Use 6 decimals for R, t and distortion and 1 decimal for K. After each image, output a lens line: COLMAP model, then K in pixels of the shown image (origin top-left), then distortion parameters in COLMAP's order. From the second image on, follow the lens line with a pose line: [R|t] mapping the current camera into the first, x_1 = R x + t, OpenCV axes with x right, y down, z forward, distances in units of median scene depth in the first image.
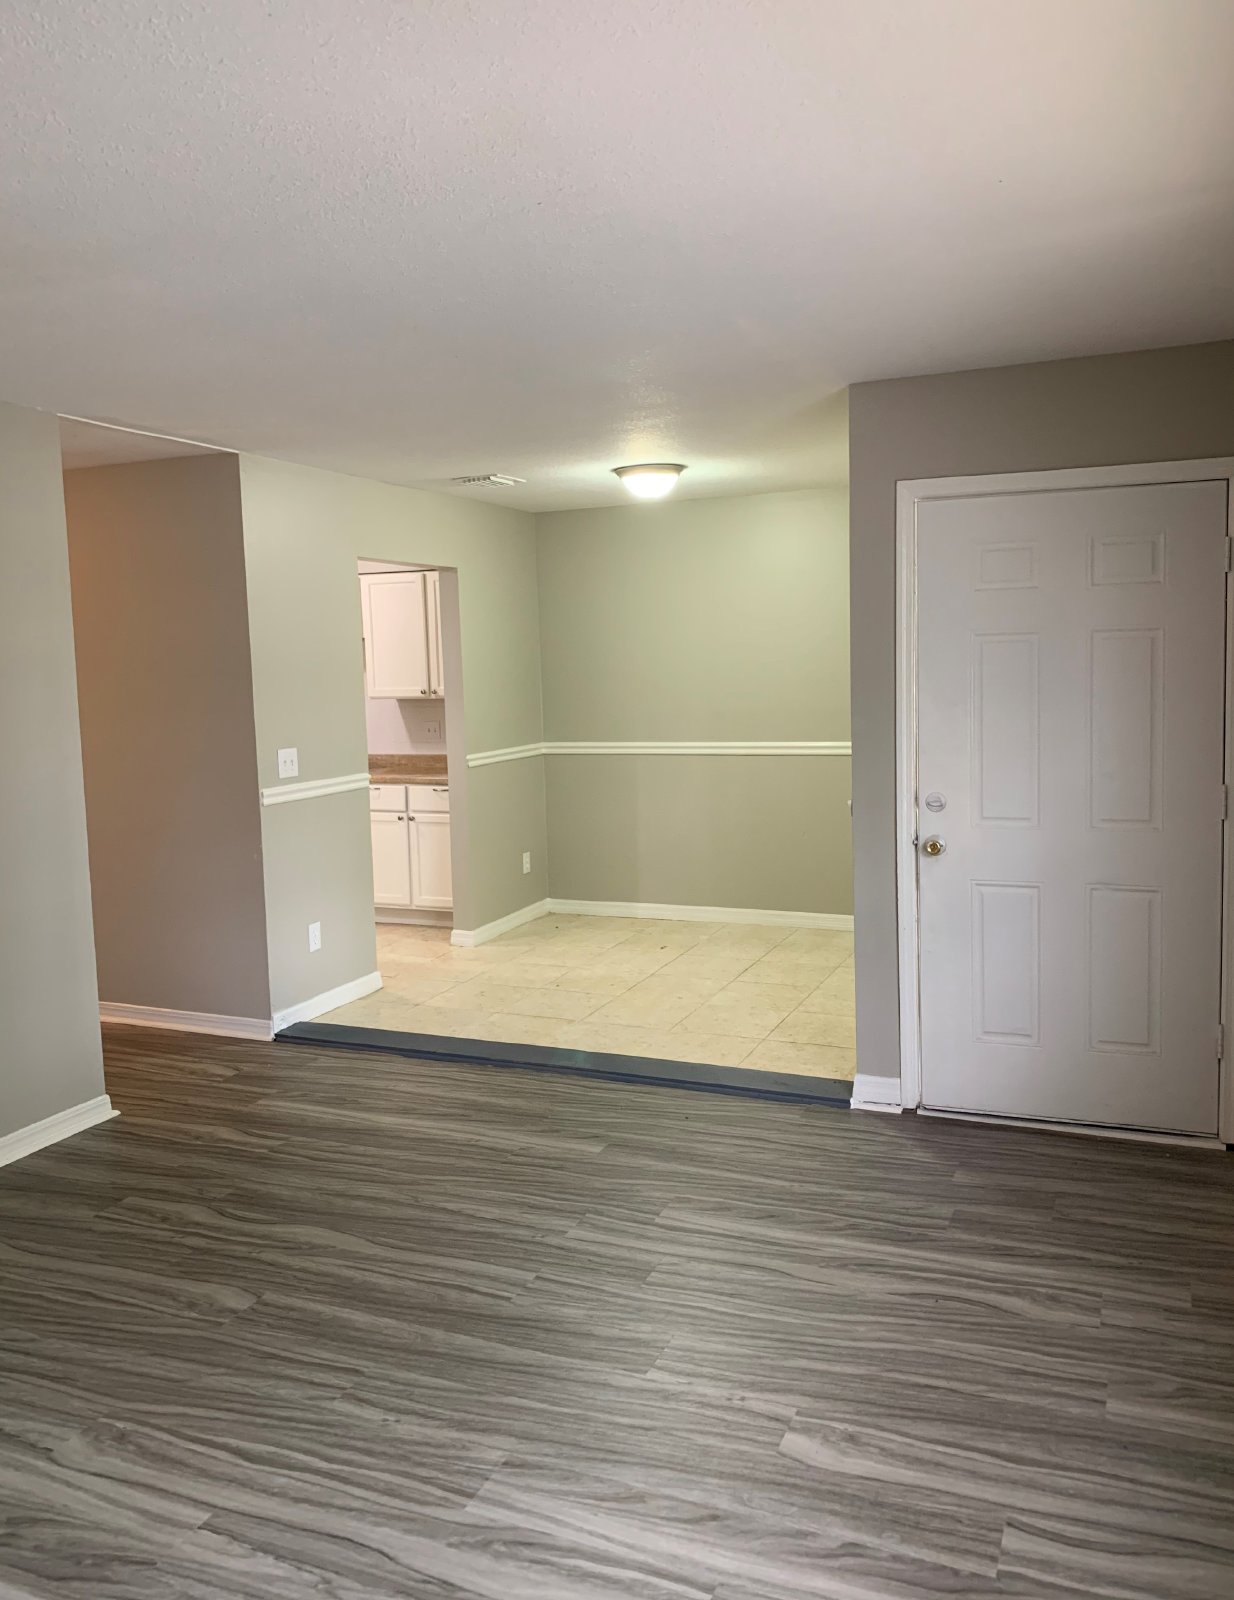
lens RADIAL K [[1250.6, 0, 627.1], [0, 1250.6, 805.7], [0, 0, 1]] dist [-0.010942, -0.005195]
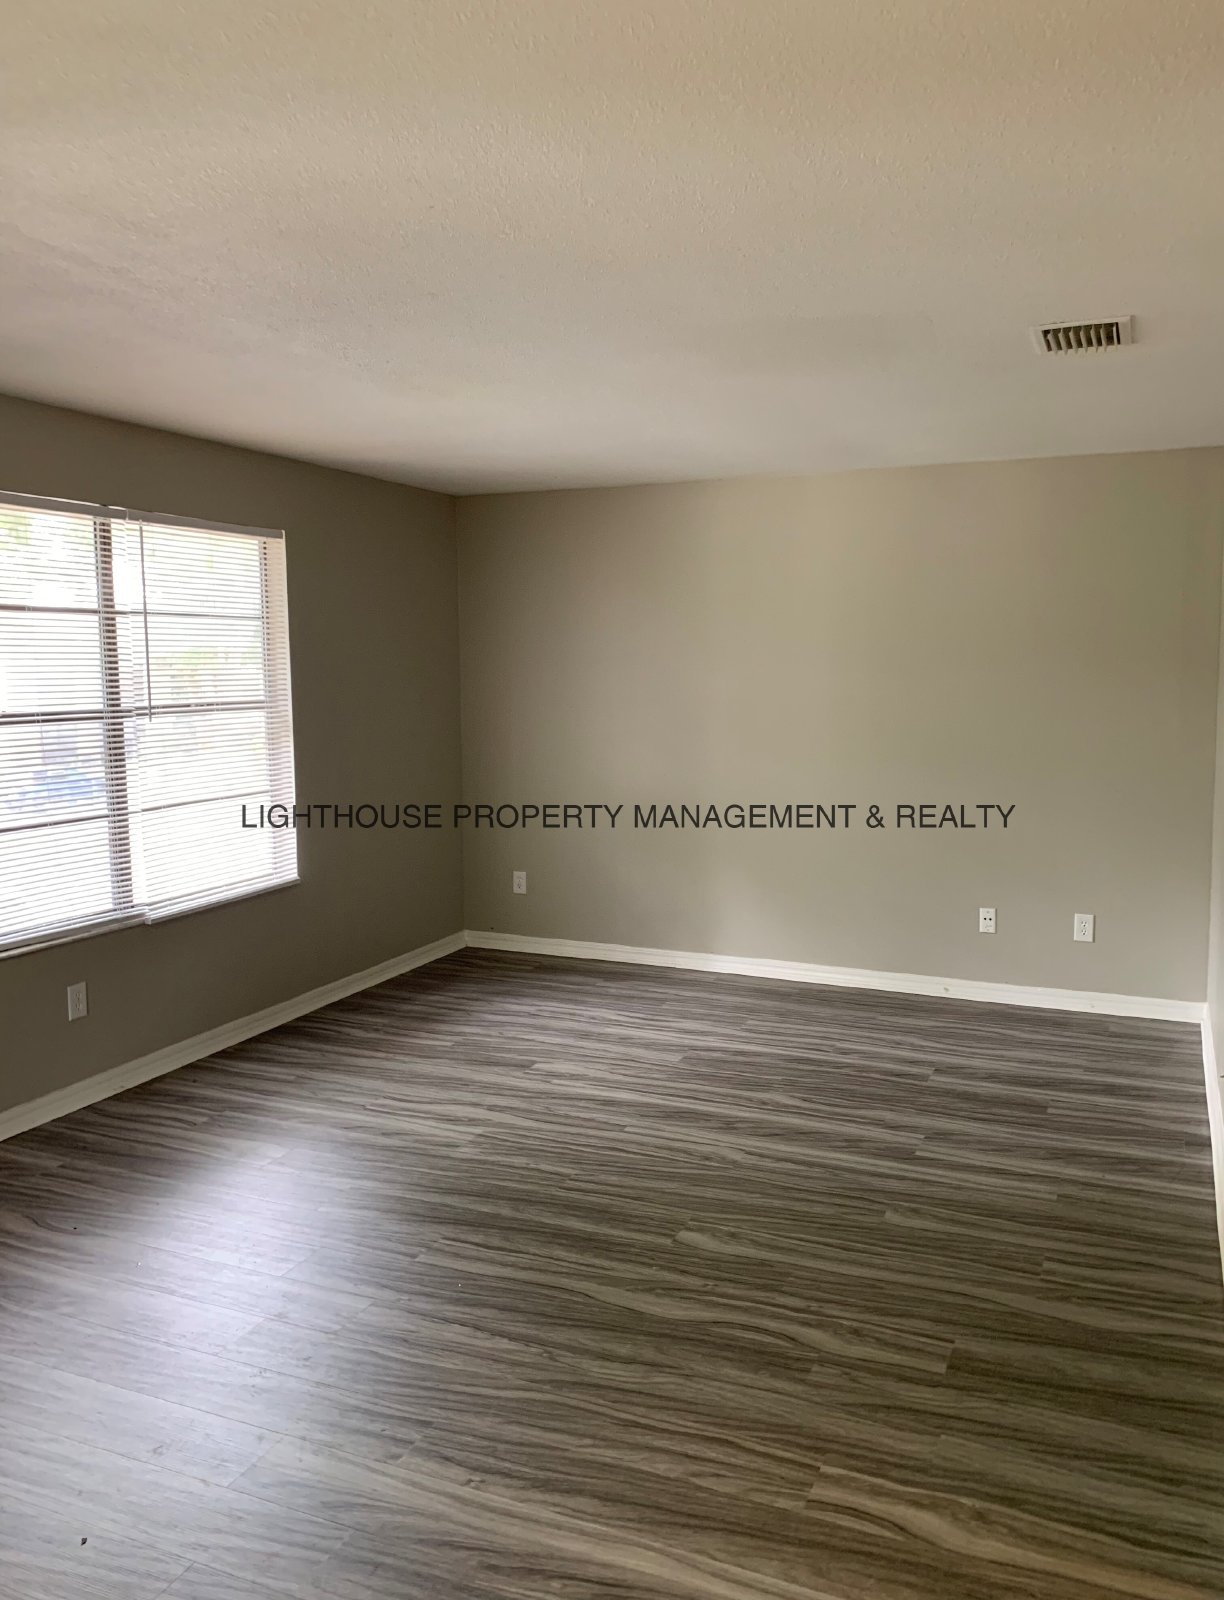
lens RADIAL K [[1250.6, 0, 618.2], [0, 1250.6, 807.6], [0, 0, 1]] dist [-0.010942, -0.005195]
pose [[-0.999254, 0.034489, 0.017359, -0.257450], [0.037595, 0.971533, 0.233904, -0.209213], [-0.008798, 0.234382, -0.972105, 1.821151]]
